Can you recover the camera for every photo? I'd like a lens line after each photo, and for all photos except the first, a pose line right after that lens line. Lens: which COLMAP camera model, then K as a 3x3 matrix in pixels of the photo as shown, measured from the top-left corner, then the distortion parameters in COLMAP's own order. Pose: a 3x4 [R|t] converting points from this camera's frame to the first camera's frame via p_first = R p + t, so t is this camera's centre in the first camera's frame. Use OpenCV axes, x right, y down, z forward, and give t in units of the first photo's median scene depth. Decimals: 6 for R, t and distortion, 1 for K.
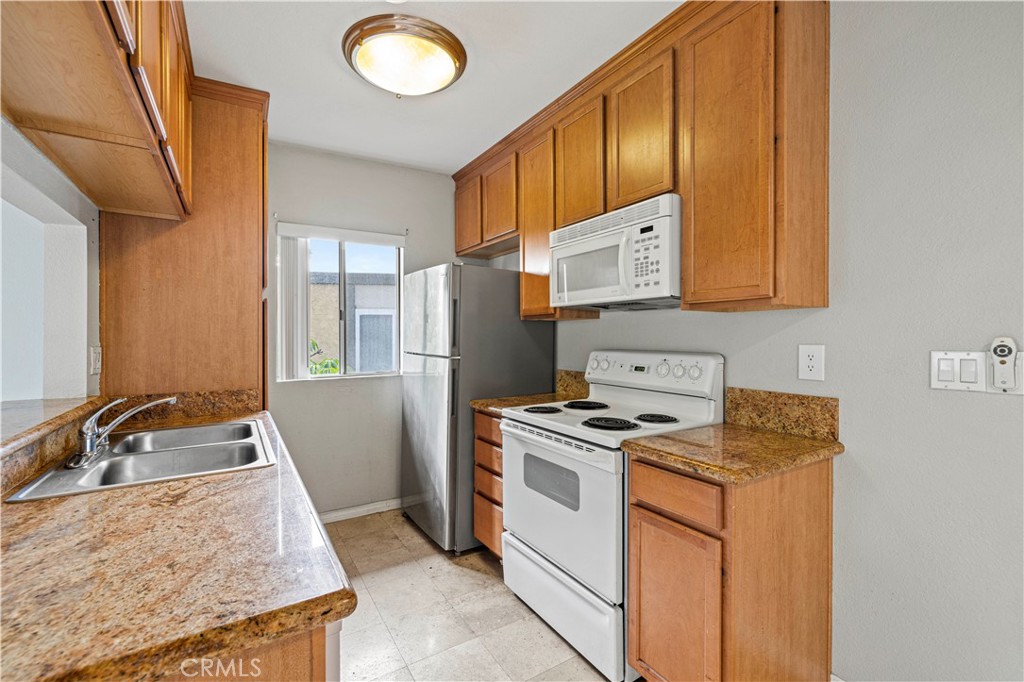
lens RADIAL K [[438.7, 0, 506.3], [0, 438.7, 340.9], [0, 0, 1]] dist [0.004955, -0.001547]
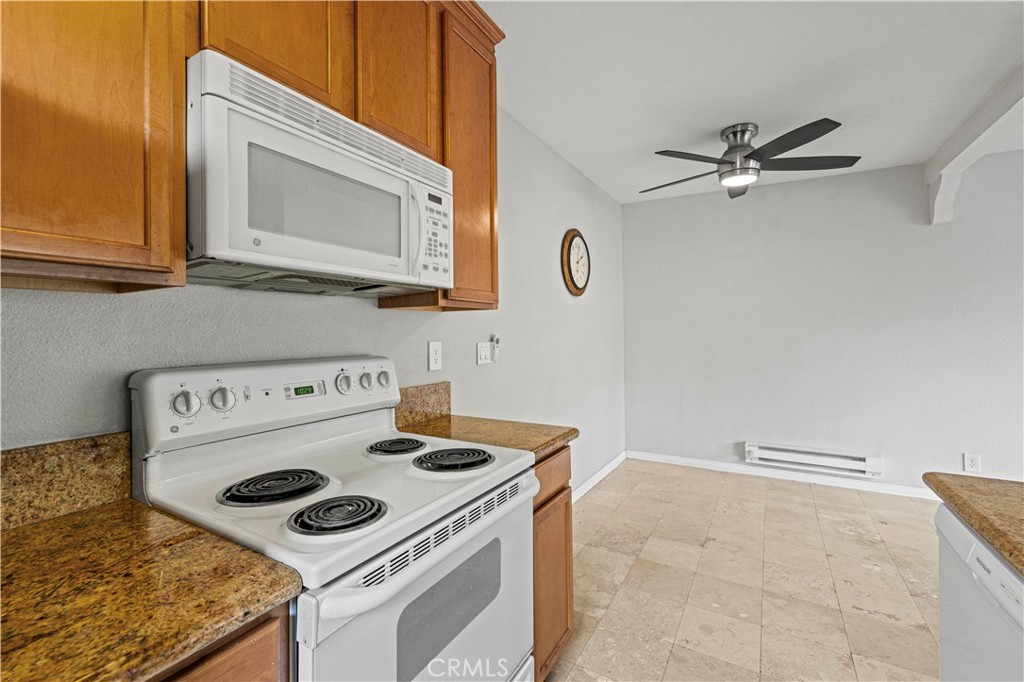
lens RADIAL K [[438.7, 0, 502.5], [0, 438.7, 330.1], [0, 0, 1]] dist [0.004955, -0.001547]
pose [[-0.453679, 0.008951, 0.891120, -0.435674], [0.017733, 0.999842, -0.001015, -0.016463], [-0.890989, 0.015341, -0.453766, 1.266800]]
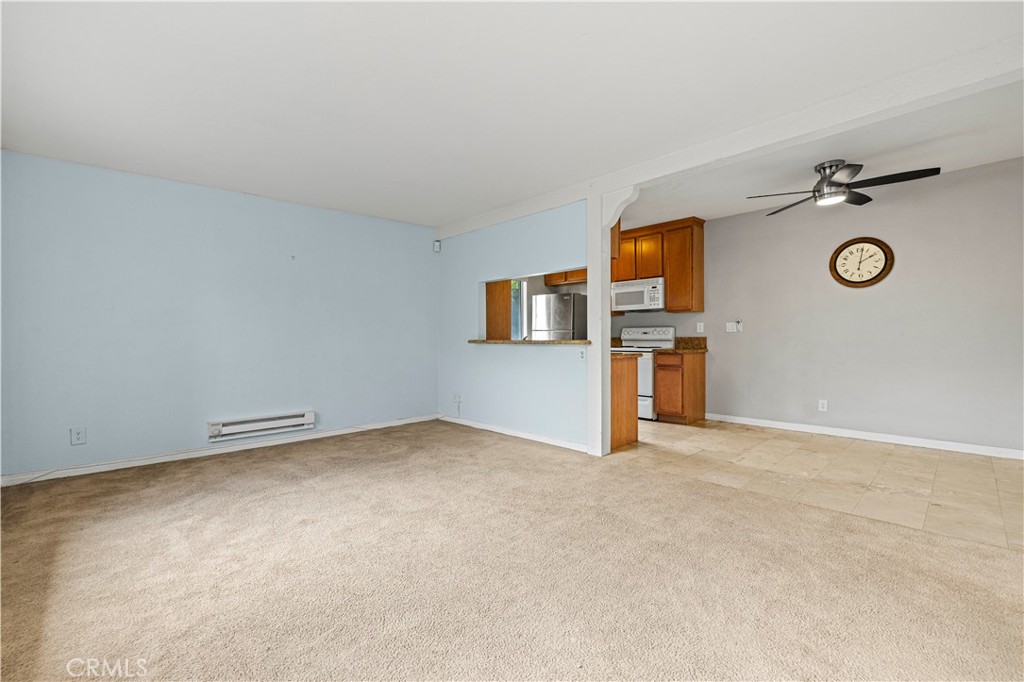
lens RADIAL K [[438.7, 0, 510.0], [0, 438.7, 342.1], [0, 0, 1]] dist [0.004955, -0.001547]
pose [[0.977620, -0.006083, 0.210292, -1.404214], [0.006034, 0.999981, 0.000875, 0.139795], [-0.210293, 0.000414, 0.977638, -1.938073]]
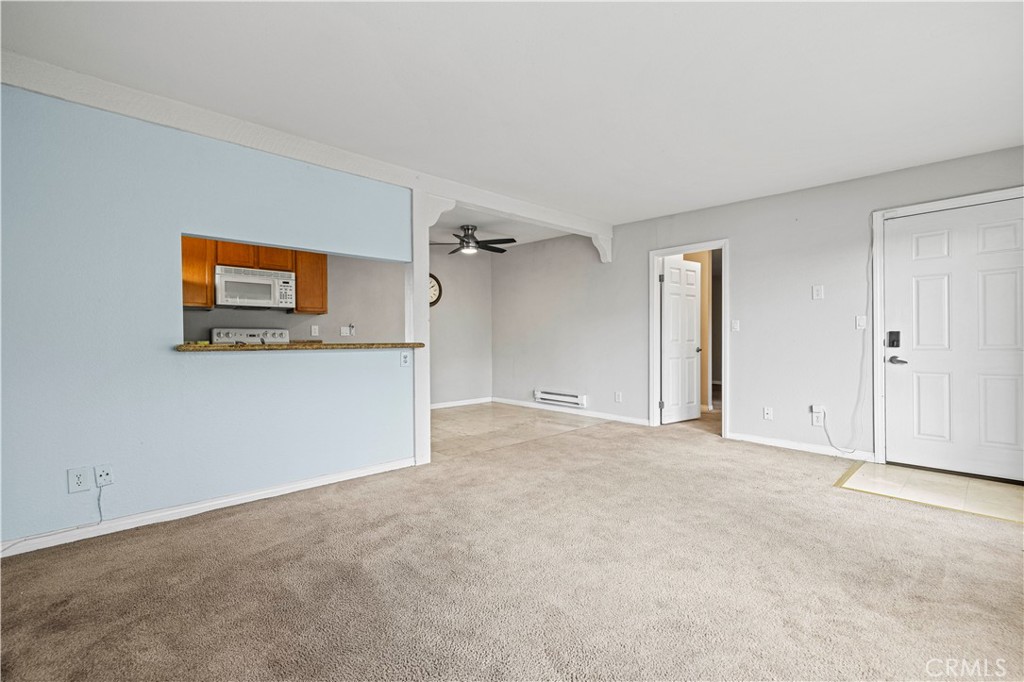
lens RADIAL K [[438.7, 0, 504.5], [0, 438.7, 337.8], [0, 0, 1]] dist [0.004955, -0.001547]
pose [[-0.177342, 0.004729, 0.984138, -2.676725], [0.013459, 0.999907, -0.002379, 0.120760], [-0.984057, 0.012824, -0.177389, 0.142073]]
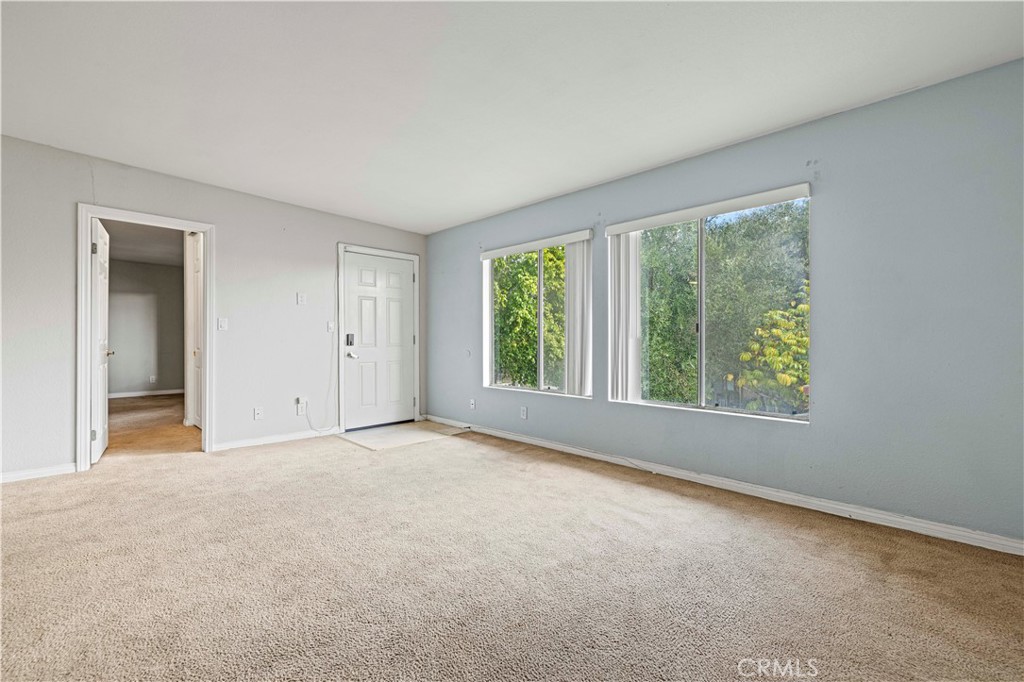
lens RADIAL K [[438.7, 0, 507.8], [0, 438.7, 339.8], [0, 0, 1]] dist [0.004955, -0.001547]
pose [[-0.974609, -0.002725, -0.223896, -1.329105], [-0.005230, 0.999930, 0.010598, 0.112354], [0.223851, 0.011500, -0.974556, 0.963375]]
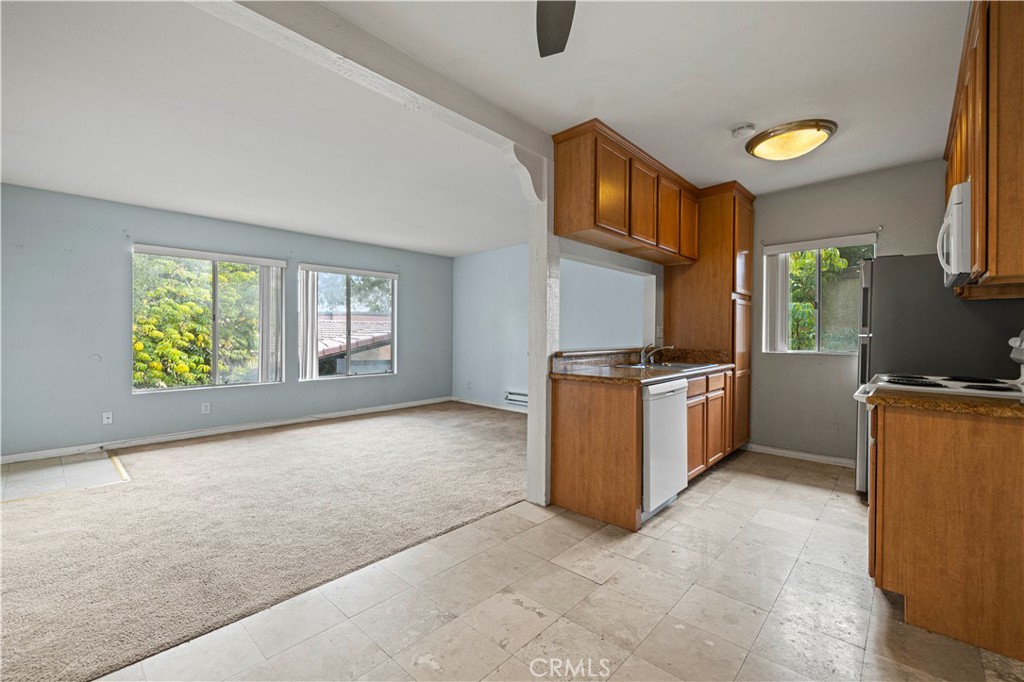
lens RADIAL K [[438.7, 0, 503.4], [0, 438.7, 336.1], [0, 0, 1]] dist [0.004955, -0.001547]
pose [[0.267152, 0.008166, -0.963620, 1.126460], [-0.014972, 0.999879, 0.004322, 0.072285], [0.963538, 0.013272, 0.267242, -0.428696]]
